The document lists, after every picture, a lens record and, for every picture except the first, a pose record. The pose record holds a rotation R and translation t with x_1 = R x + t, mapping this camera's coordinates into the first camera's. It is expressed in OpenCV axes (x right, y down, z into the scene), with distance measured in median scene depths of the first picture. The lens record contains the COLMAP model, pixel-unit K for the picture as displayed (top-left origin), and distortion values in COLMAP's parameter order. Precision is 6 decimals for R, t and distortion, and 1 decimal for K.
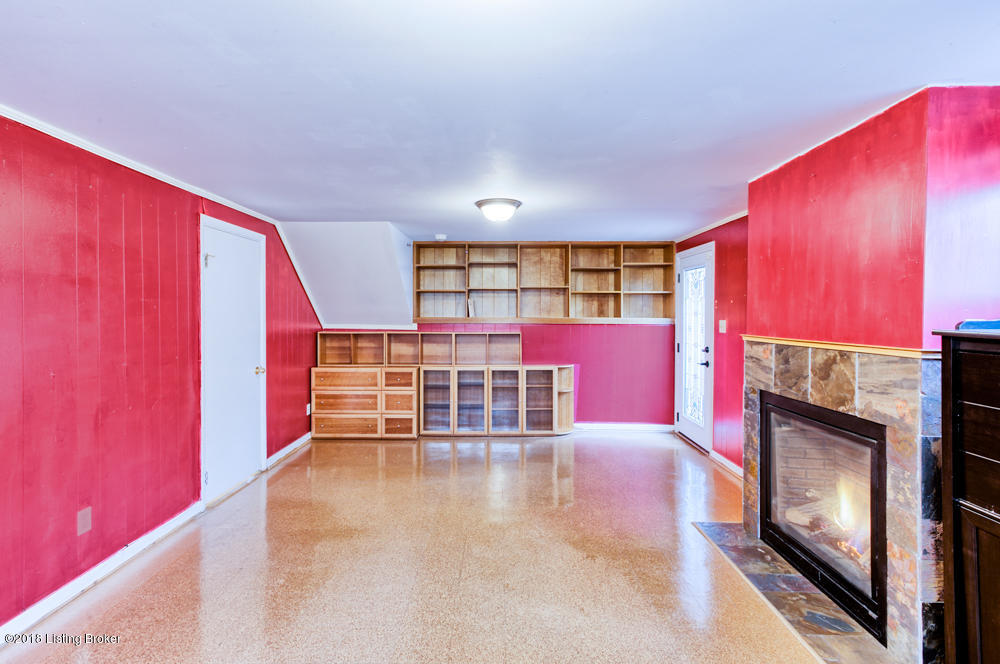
lens RADIAL K [[472.2, 0, 499.7], [0, 472.2, 317.9], [0, 0, 1]] dist [0.000288, 0.000262]
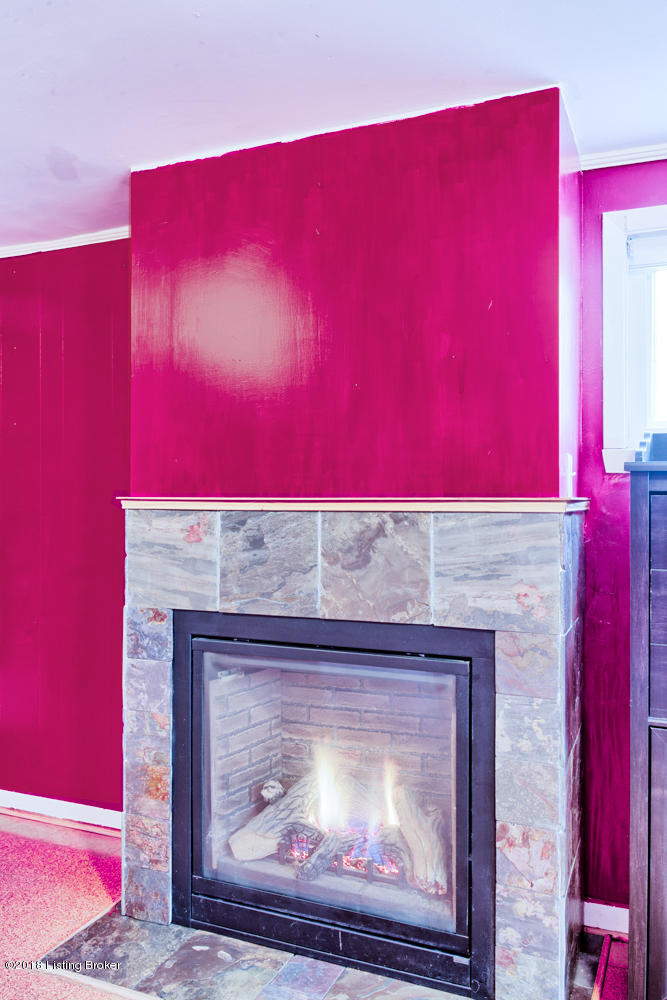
lens RADIAL K [[773.1, 0, 333.5], [0, 773.1, 500.0], [0, 0, 1]] dist [0.001152, -0.009957]
pose [[0.377249, -0.000108, 0.926112, -0.141546], [0.005514, 0.999983, -0.002129, 0.056703], [-0.926096, 0.005910, 0.377243, 0.722336]]
